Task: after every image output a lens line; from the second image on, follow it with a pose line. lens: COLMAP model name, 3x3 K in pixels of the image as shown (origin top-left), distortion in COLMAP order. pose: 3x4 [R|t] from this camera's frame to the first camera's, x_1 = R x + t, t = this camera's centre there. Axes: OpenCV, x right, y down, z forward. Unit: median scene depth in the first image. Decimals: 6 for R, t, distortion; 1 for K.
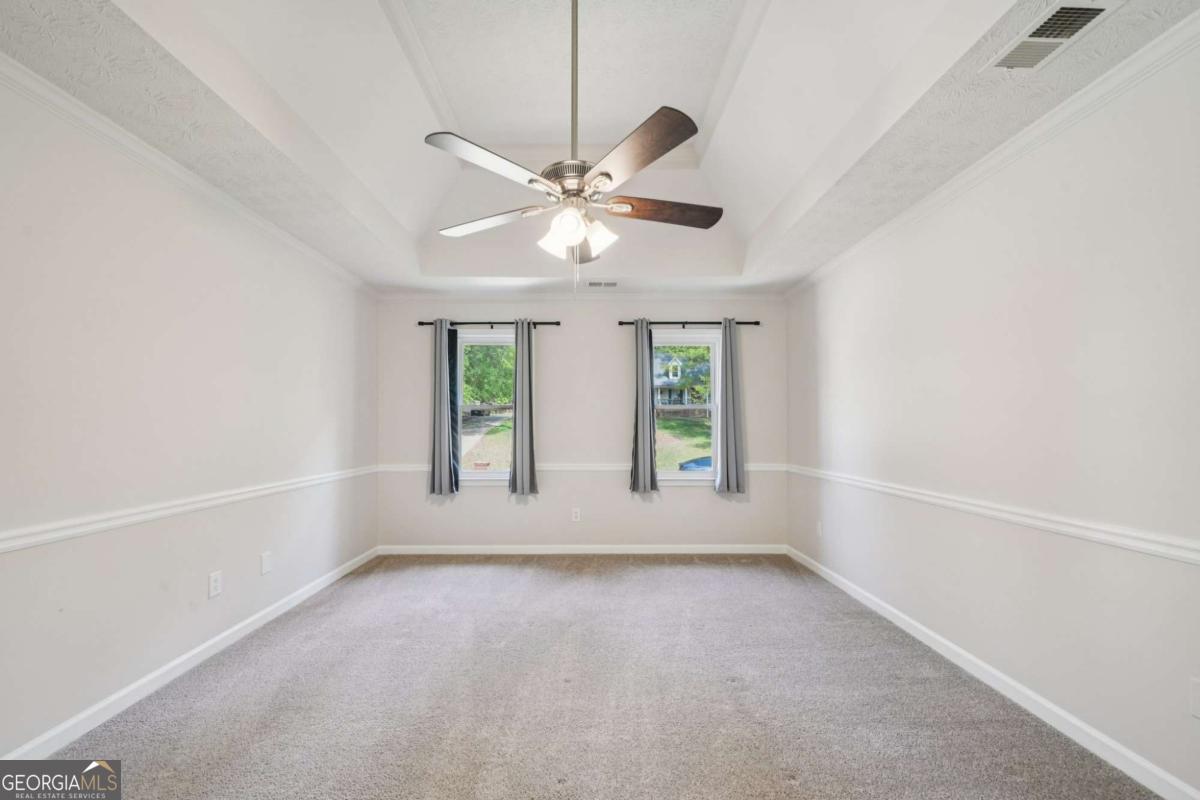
lens RADIAL K [[469.9, 0, 597.9], [0, 469.9, 418.9], [0, 0, 1]] dist [0.002397, 0.000078]
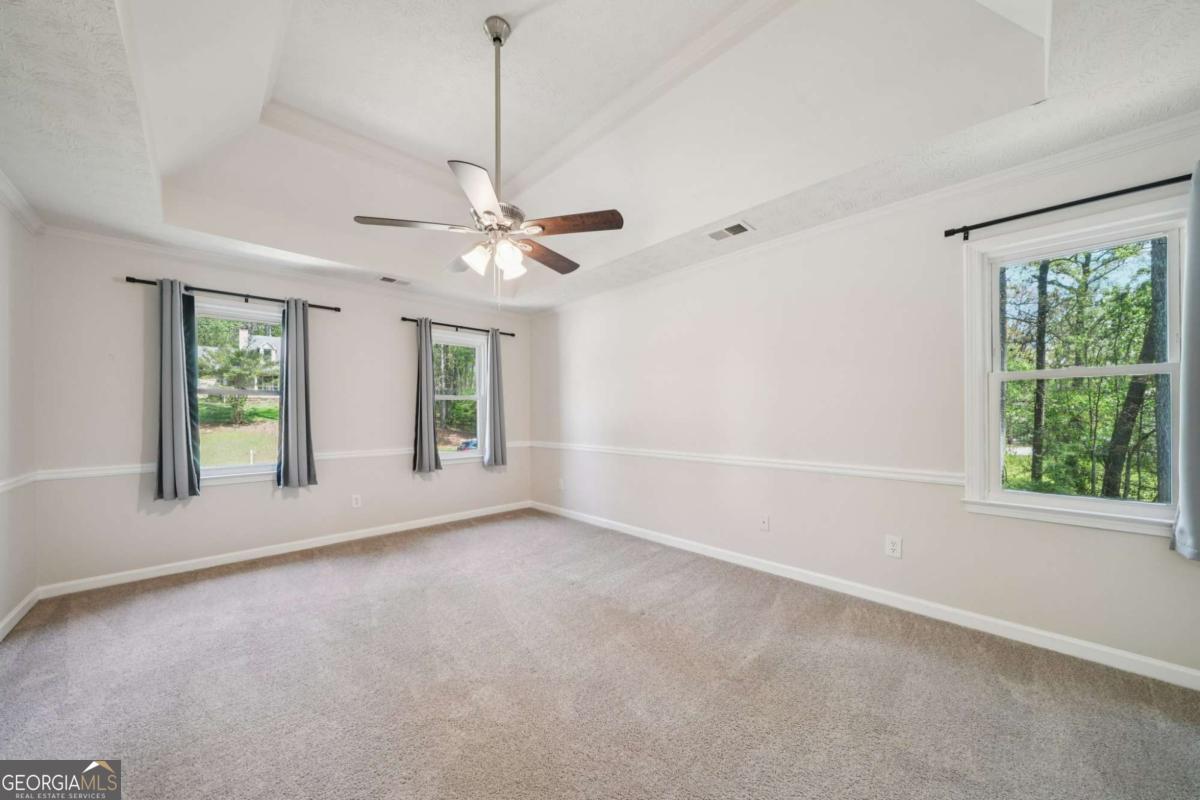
lens RADIAL K [[414.7, 0, 581.2], [0, 414.7, 414.3], [0, 0, 1]] dist [-0.000634, 0.000005]
pose [[0.742256, -0.003986, 0.670104, -0.299476], [-0.004910, 0.999923, 0.011386, 0.003869], [-0.670098, -0.011741, 0.742180, 0.010973]]
